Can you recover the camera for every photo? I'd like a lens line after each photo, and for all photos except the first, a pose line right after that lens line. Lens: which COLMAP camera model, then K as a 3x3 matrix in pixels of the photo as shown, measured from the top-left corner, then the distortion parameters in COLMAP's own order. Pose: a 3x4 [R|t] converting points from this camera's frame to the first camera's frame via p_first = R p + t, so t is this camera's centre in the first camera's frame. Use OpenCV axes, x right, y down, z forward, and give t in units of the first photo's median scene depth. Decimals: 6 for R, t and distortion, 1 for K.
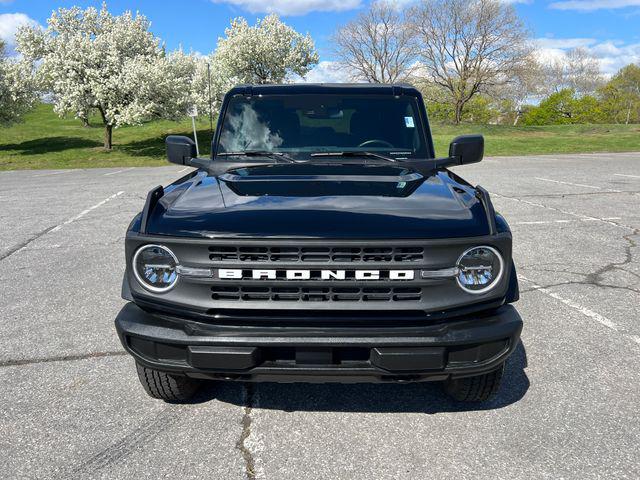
lens RADIAL K [[480.0, 0, 317.3], [0, 480.0, 240.6], [0, 0, 1]] dist [0.060326, -0.066252]
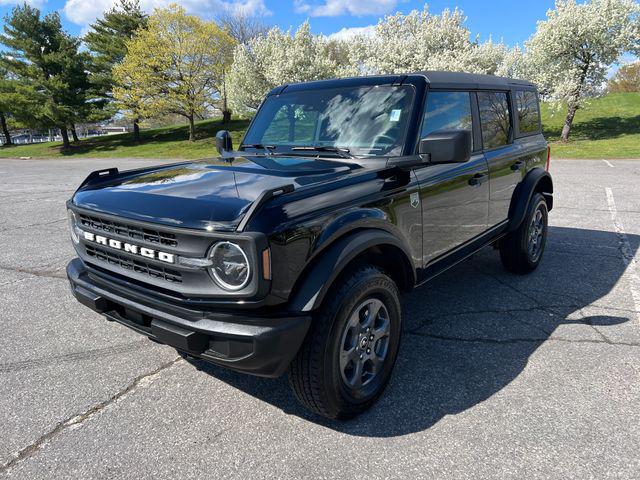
lens RADIAL K [[479.4, 0, 320.0], [0, 479.4, 240.0], [0, 0, 1]] dist [0.062222, -0.069671]
pose [[0.795379, 0.135550, -0.590761, 0.834879], [-0.128028, 0.990253, 0.054842, -0.055987], [0.592437, 0.032013, 0.804981, 0.239040]]
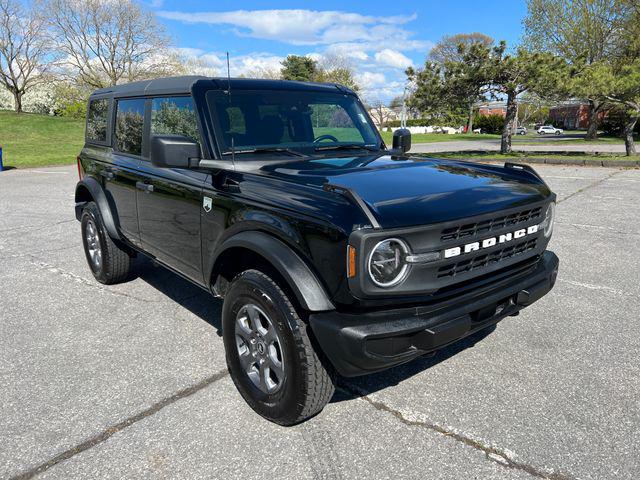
lens RADIAL K [[479.4, 0, 320.0], [0, 479.4, 240.0], [0, 0, 1]] dist [0.062222, -0.069671]
pose [[0.756018, -0.160696, 0.634518, -0.837736], [0.164217, 0.984957, 0.053785, -0.051162], [-0.633616, 0.063536, 0.771034, 0.263812]]
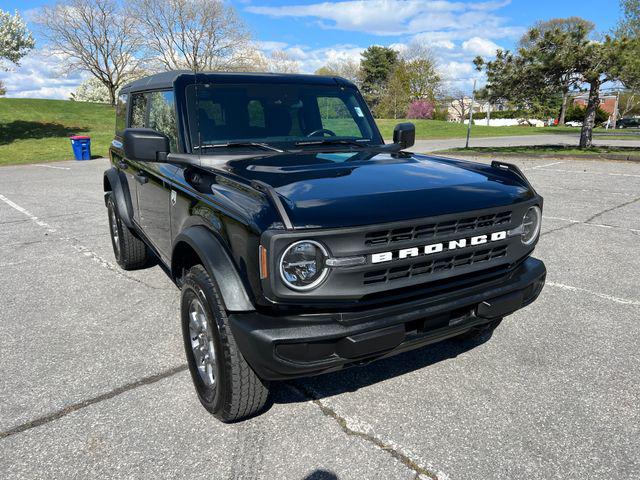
lens RADIAL K [[480.0, 0, 317.3], [0, 480.0, 240.6], [0, 0, 1]] dist [0.060326, -0.066252]
pose [[0.854122, -0.136534, 0.501831, -0.616342], [0.131369, 0.990273, 0.045834, -0.024146], [-0.503208, 0.026777, 0.863750, 0.140596]]
